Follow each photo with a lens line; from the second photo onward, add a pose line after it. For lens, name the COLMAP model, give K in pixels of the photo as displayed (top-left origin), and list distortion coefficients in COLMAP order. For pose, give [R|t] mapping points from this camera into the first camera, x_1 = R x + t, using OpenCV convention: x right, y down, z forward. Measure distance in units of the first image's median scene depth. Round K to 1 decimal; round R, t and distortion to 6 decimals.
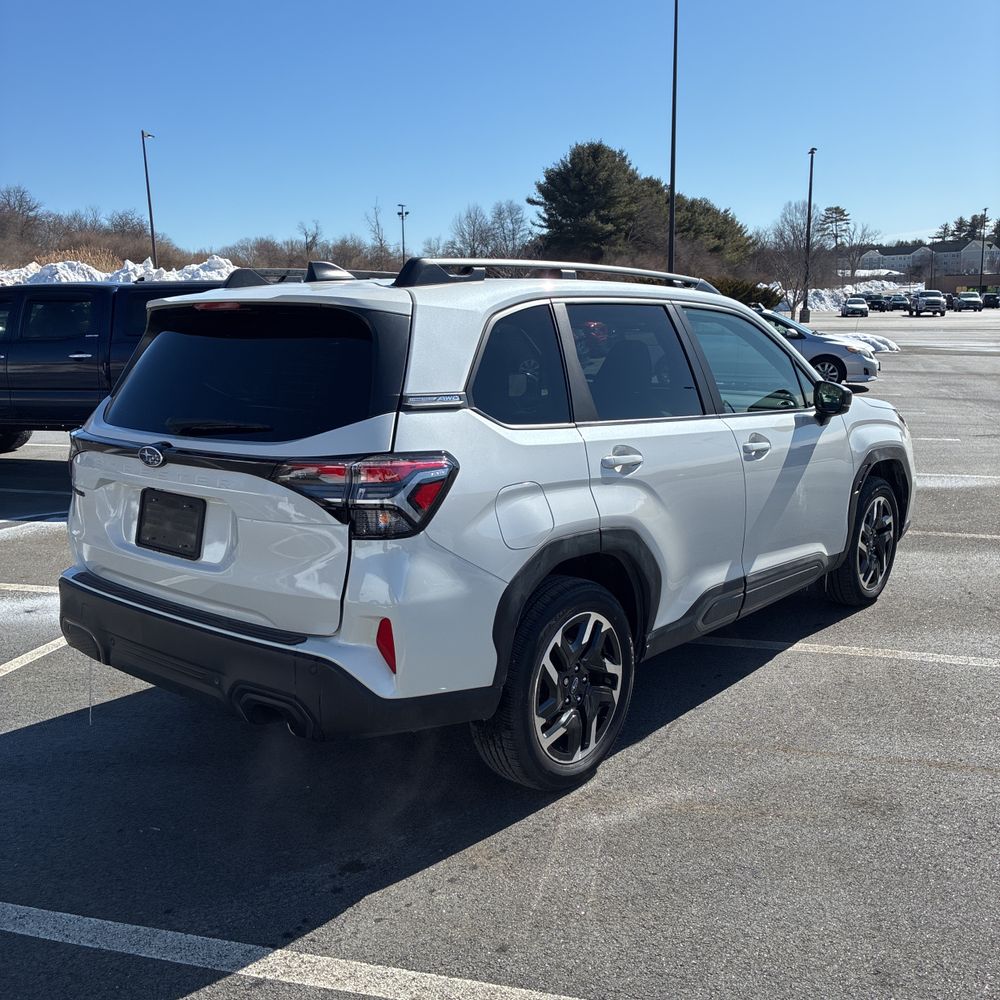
lens RADIAL K [[994.8, 0, 500.0], [0, 994.8, 500.0], [0, 0, 1]] dist [0.020767, 0.004891]
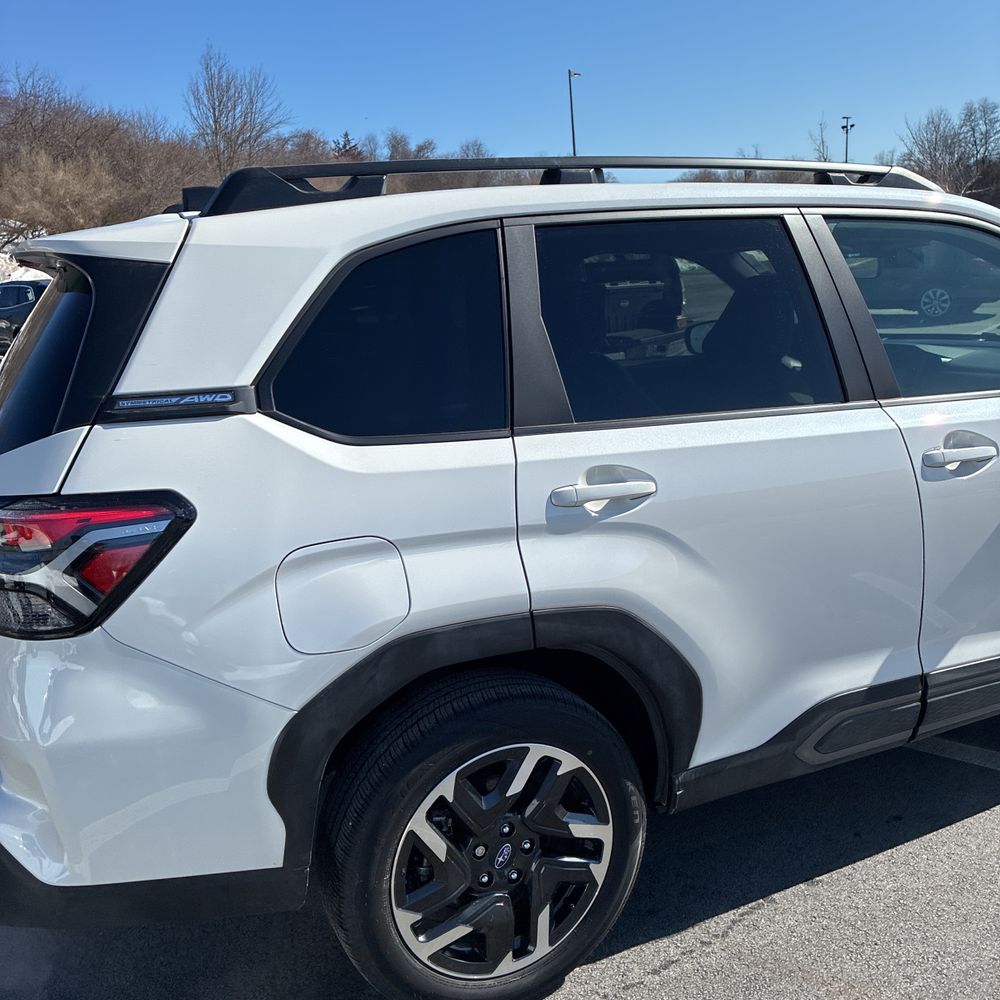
lens RADIAL K [[994.8, 0, 500.0], [0, 994.8, 500.0], [0, 0, 1]] dist [0.020767, 0.004891]
pose [[0.912032, 0.053469, -0.406618, 0.310484], [-0.026443, 0.997068, 0.071802, -0.076792], [0.409265, -0.054733, 0.910772, 0.446807]]
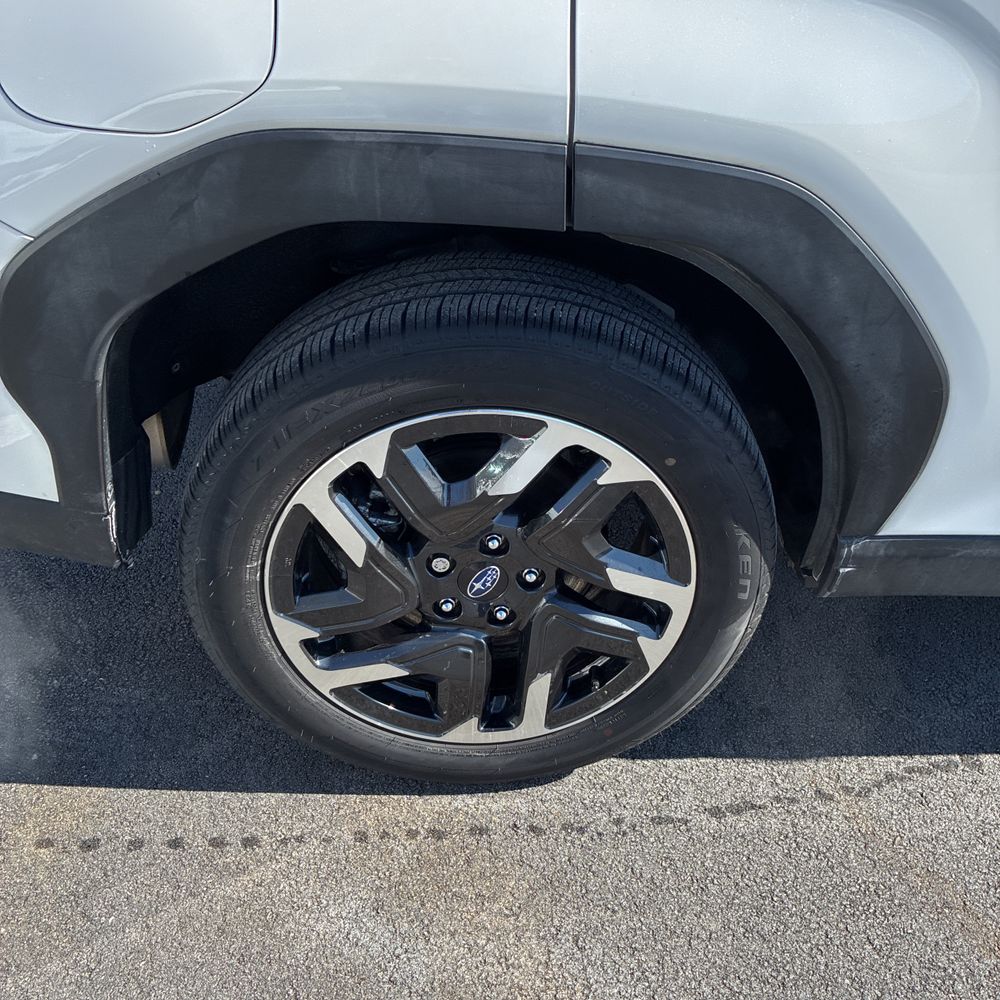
lens RADIAL K [[1017.7, 0, 518.0], [0, 1017.7, 493.1], [0, 0, 1]] dist [0.021193, 0.012742]
pose [[0.684527, 0.445600, -0.576943, 0.278012], [-0.161422, 0.864437, 0.476122, -0.016689], [0.710891, -0.232787, 0.663660, 0.769609]]
